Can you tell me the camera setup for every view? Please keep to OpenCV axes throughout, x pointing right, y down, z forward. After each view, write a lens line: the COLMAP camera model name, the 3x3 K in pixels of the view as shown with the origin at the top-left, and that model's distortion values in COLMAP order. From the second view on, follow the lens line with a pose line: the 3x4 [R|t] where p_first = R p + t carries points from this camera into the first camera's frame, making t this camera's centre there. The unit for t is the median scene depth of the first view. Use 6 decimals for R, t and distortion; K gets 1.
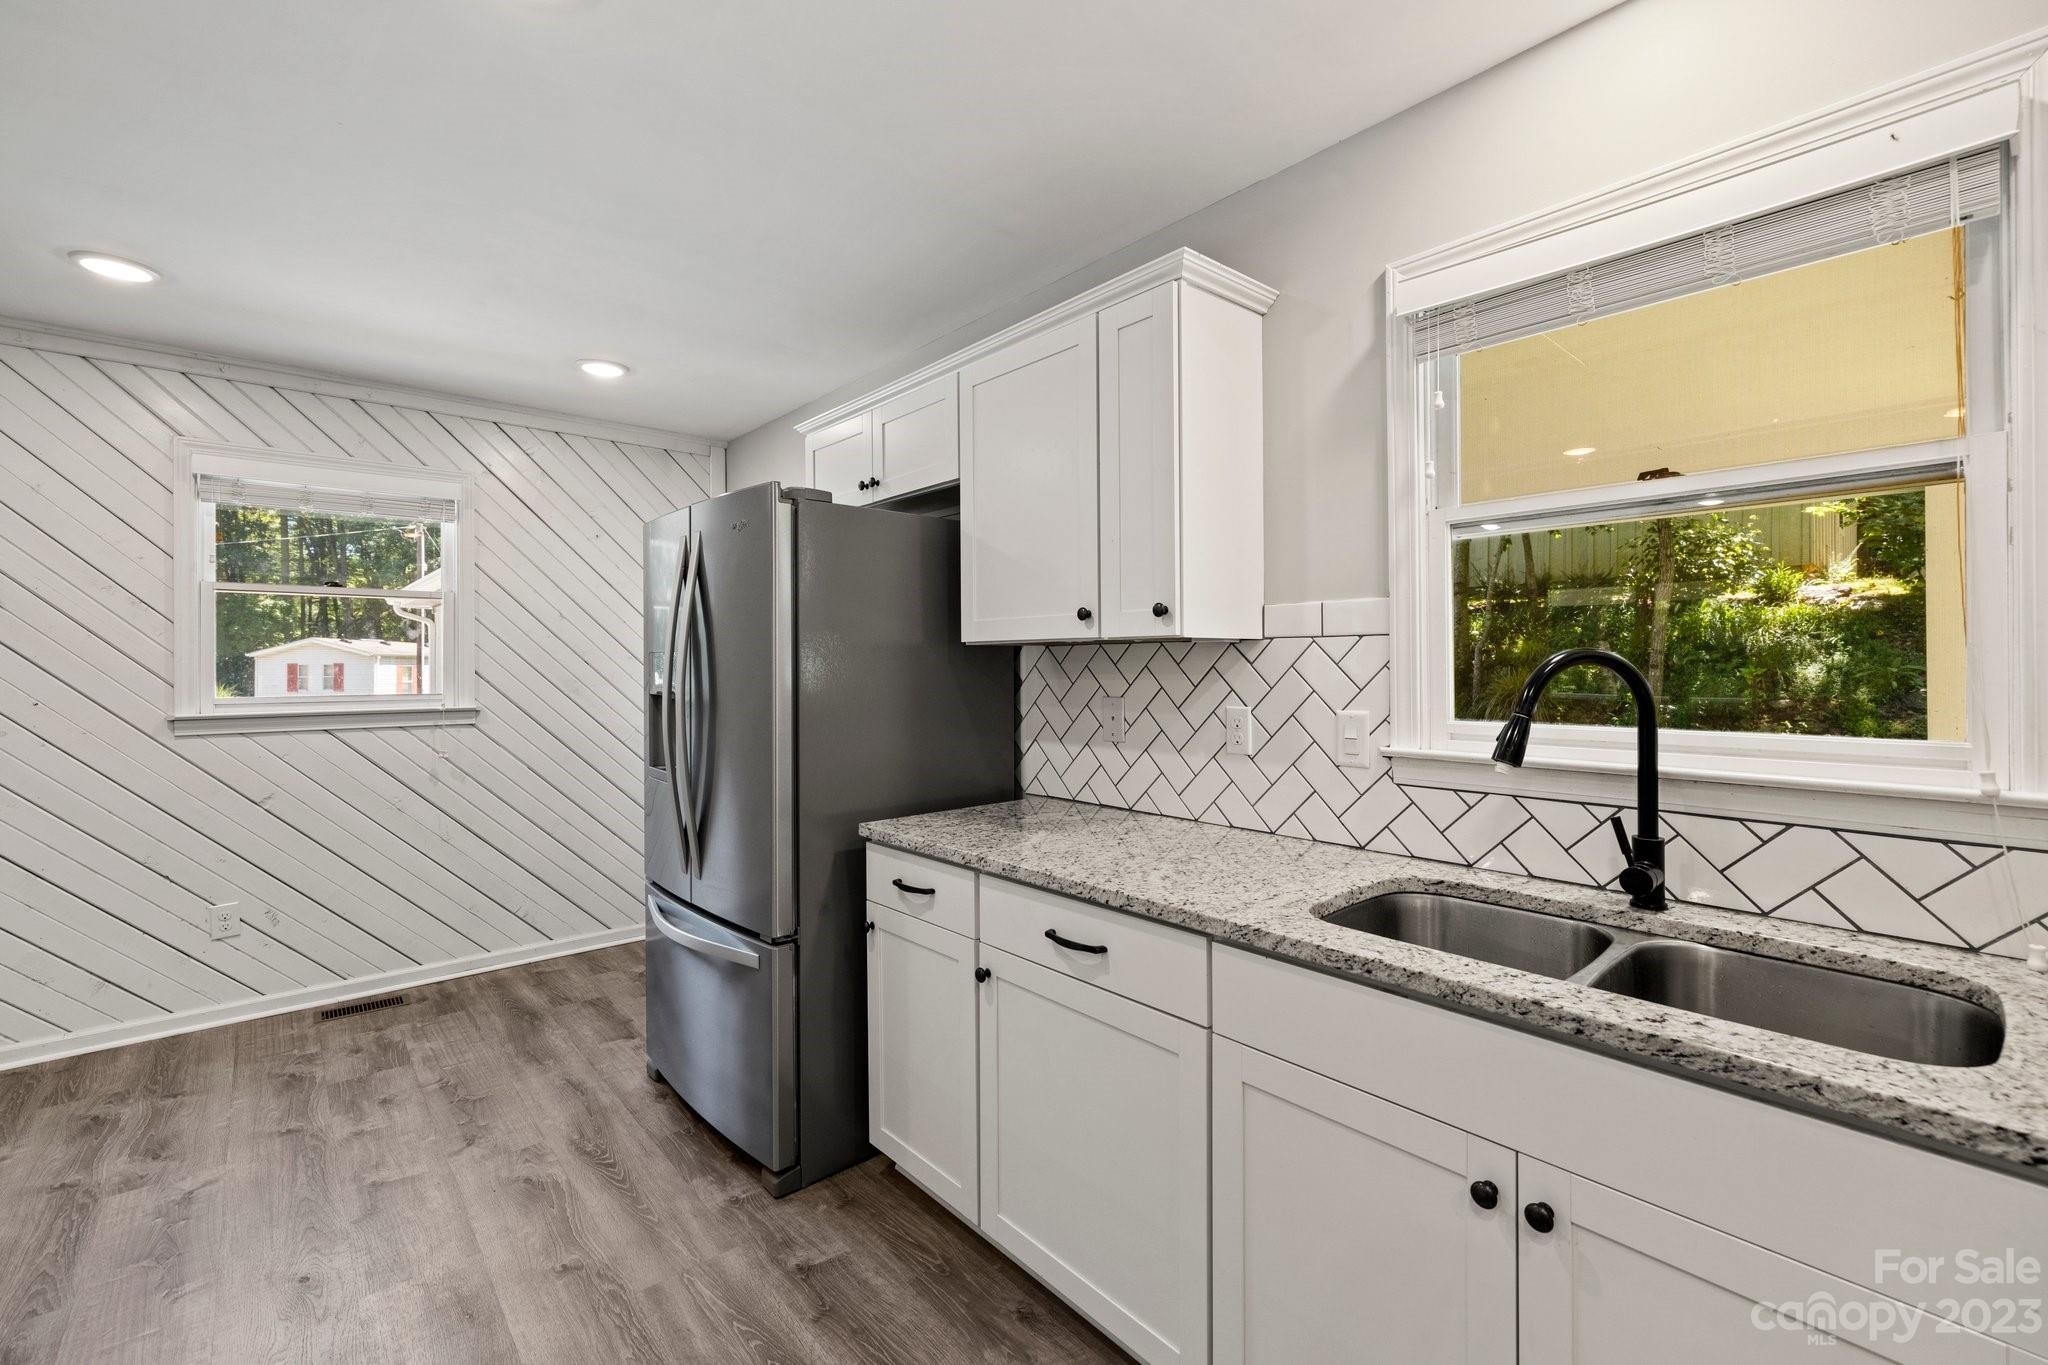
lens RADIAL K [[873.6, 0, 1020.1], [0, 873.6, 661.9], [0, 0, 1]] dist [0.001480, 0.000315]
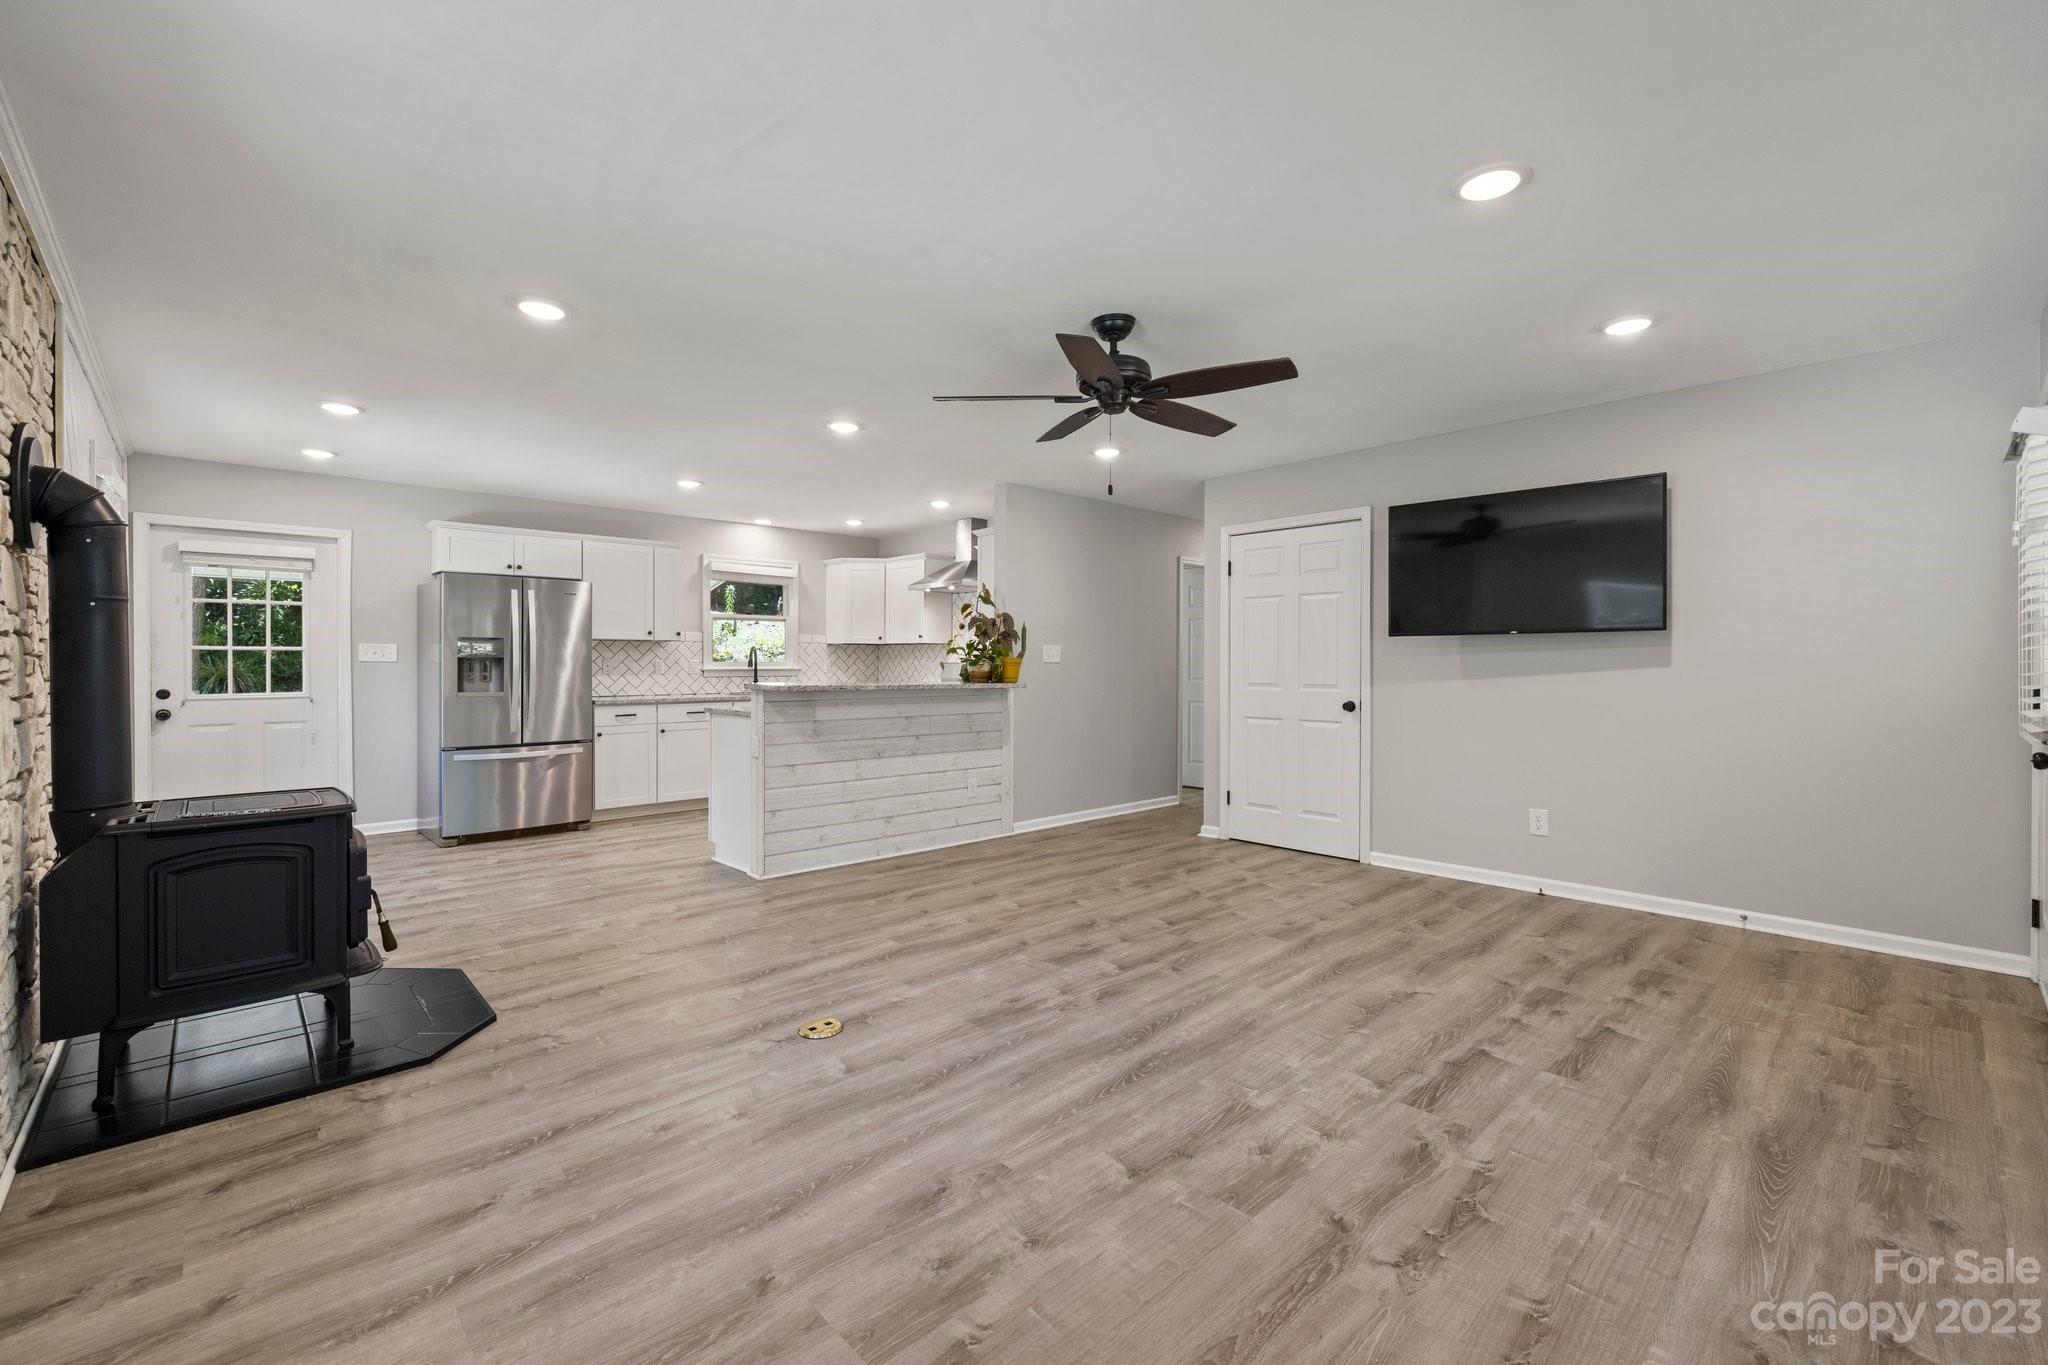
lens RADIAL K [[873.6, 0, 1027.3], [0, 873.6, 672.3], [0, 0, 1]] dist [0.001480, 0.000315]
pose [[-0.037363, -0.009383, 0.999258, -2.412213], [-0.003897, 0.999950, 0.009244, 0.044956], [-0.999294, -0.003549, -0.037397, -0.252530]]
